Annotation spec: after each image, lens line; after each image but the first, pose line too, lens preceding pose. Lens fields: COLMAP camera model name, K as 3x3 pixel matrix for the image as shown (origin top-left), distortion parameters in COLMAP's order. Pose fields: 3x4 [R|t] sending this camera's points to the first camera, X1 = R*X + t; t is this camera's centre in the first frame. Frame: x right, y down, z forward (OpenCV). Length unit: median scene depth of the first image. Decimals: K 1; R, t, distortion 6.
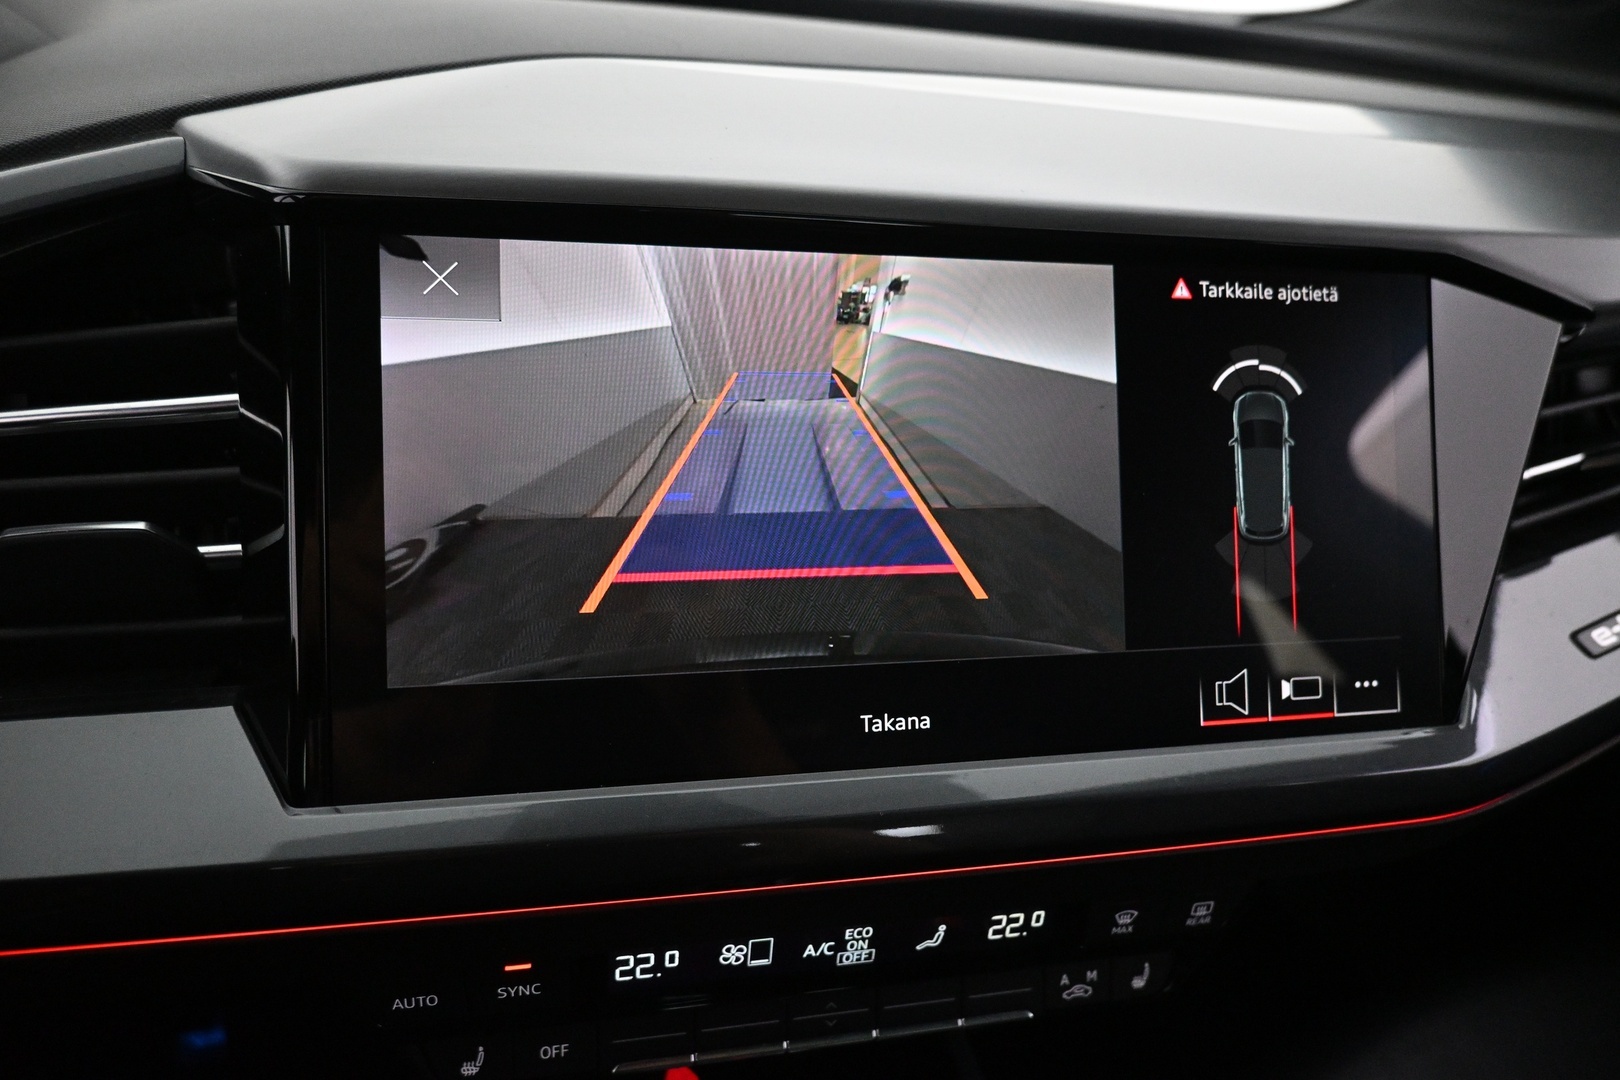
lens RADIAL K [[1132.0, 0, 810.0], [0, 1132.0, 540.0], [0, 0, 1]] dist [0.006088, -0.002067]
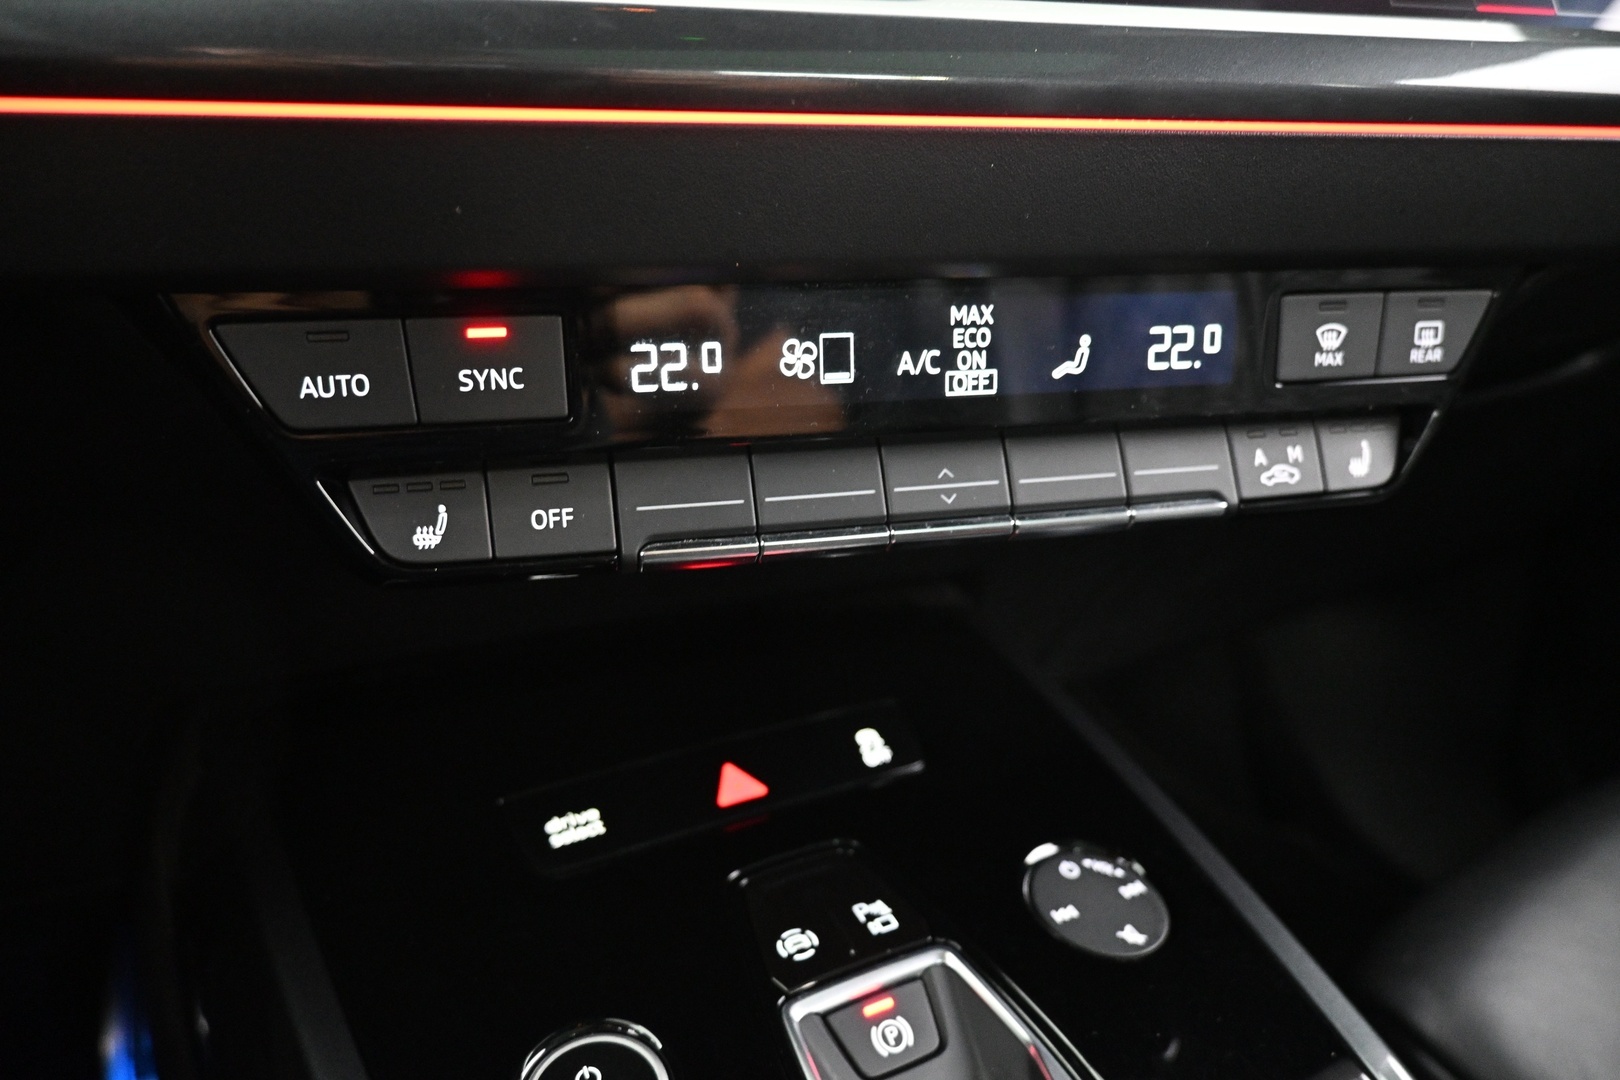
lens RADIAL K [[1132.0, 0, 810.0], [0, 1132.0, 540.0], [0, 0, 1]] dist [0.006088, -0.002067]
pose [[0.993510, -0.112709, 0.015328, -0.081856], [0.113479, 0.972882, -0.201554, 0.599004], [0.007804, 0.201985, 0.979357, 0.331437]]
